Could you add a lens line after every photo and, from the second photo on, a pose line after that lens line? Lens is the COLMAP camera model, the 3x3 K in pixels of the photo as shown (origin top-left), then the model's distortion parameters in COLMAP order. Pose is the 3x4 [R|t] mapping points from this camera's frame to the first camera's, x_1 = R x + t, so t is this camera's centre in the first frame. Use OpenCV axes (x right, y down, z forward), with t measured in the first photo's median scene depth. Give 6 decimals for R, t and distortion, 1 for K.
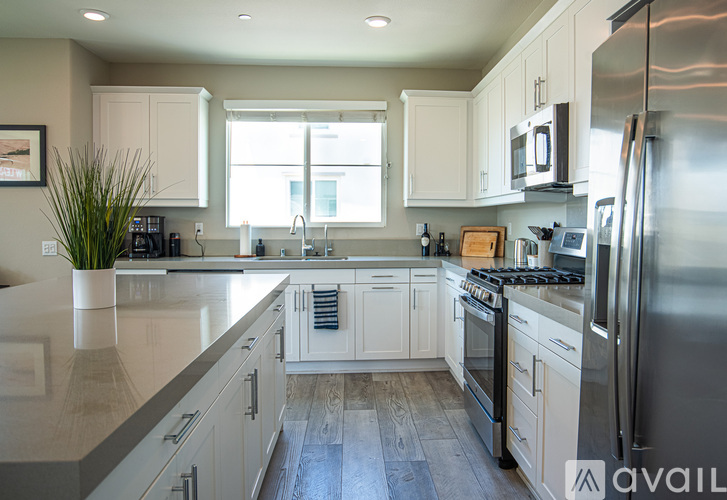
lens RADIAL K [[554.1, 0, 390.5], [0, 554.1, 230.8], [0, 0, 1]] dist [-0.003033, -0.001095]
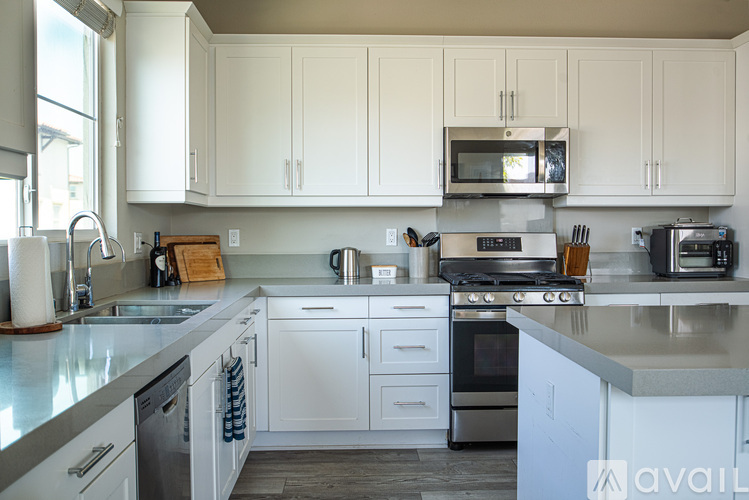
lens RADIAL K [[730.0, 0, 374.5], [0, 730.0, 250.0], [0, 0, 1]] dist [0.003160, 0.002892]
pose [[0.030905, -0.030568, 0.999055, -0.711327], [0.020404, 0.999343, 0.029945, -0.012539], [-0.999314, 0.019459, 0.031508, 0.761685]]
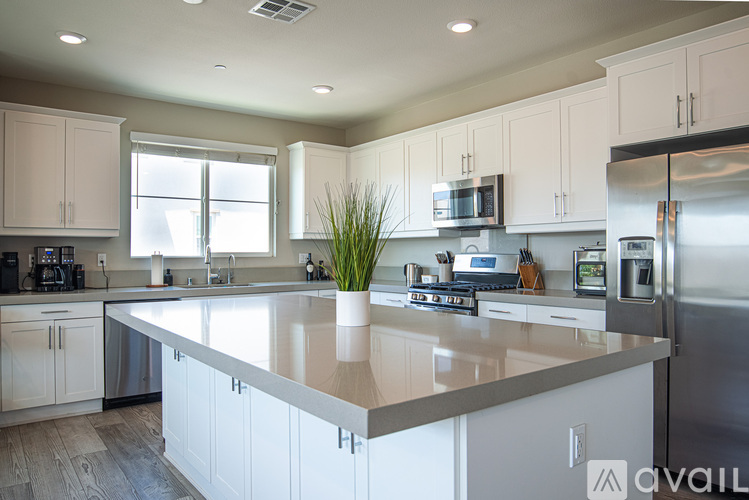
lens RADIAL K [[532.8, 0, 374.5], [0, 532.8, 250.0], [0, 0, 1]] dist [-0.002083, -0.000862]
pose [[0.843324, -0.002301, 0.537401, -0.444622], [0.015084, 0.999698, -0.019391, 0.004552], [-0.537194, 0.024459, 0.843104, -0.045252]]
